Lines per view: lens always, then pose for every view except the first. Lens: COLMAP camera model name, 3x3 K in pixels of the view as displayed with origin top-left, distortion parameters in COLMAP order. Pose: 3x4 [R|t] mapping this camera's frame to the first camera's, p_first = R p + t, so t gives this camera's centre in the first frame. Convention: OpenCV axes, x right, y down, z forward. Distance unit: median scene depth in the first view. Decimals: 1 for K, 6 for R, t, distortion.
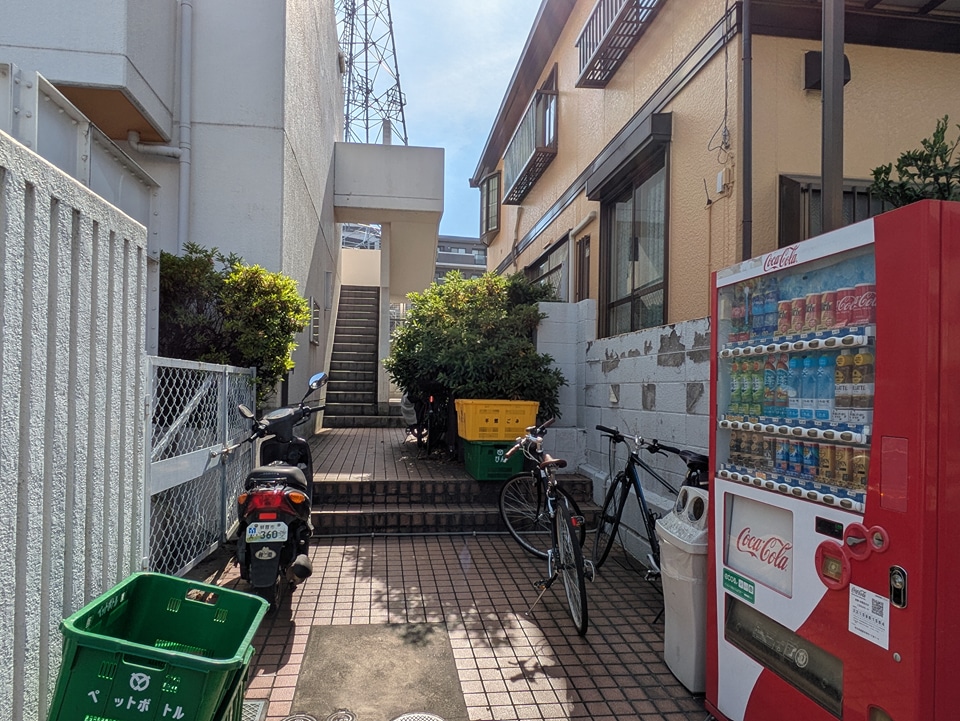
lens RADIAL K [[633.6, 0, 474.7], [0, 633.6, 377.1], [0, 0, 1]] dist [-0.005246, -0.002959]
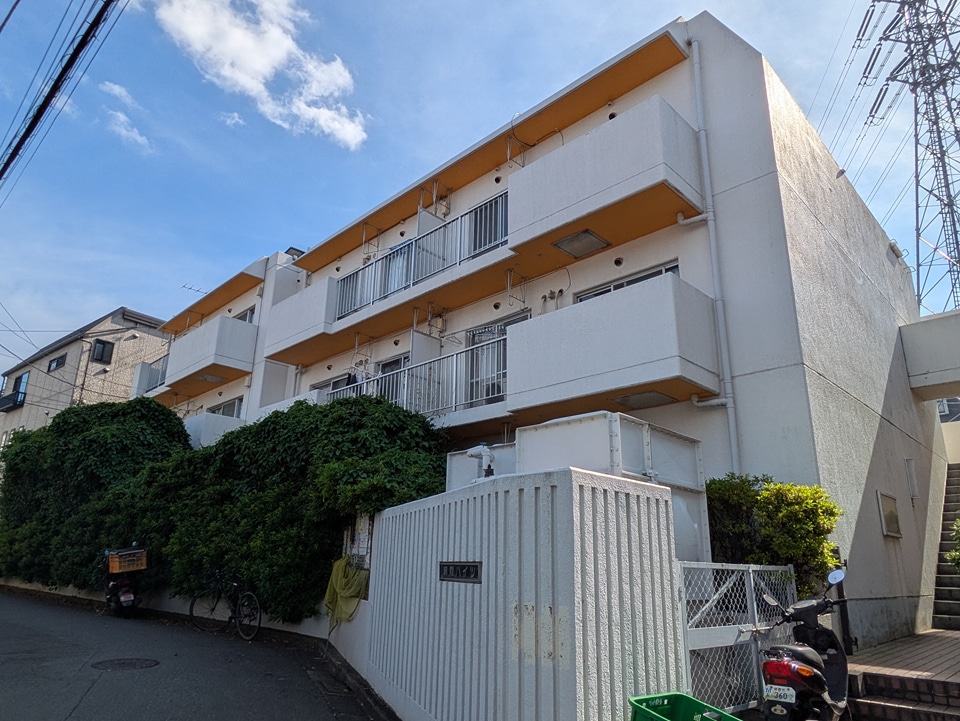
lens RADIAL K [[633.6, 0, 474.7], [0, 633.6, 377.1], [0, 0, 1]] dist [-0.005246, -0.002959]
pose [[0.608301, -0.226212, -0.760788, 0.463678], [-0.003528, 0.957745, -0.287596, -0.014001], [0.793698, 0.177629, 0.581799, -0.434865]]
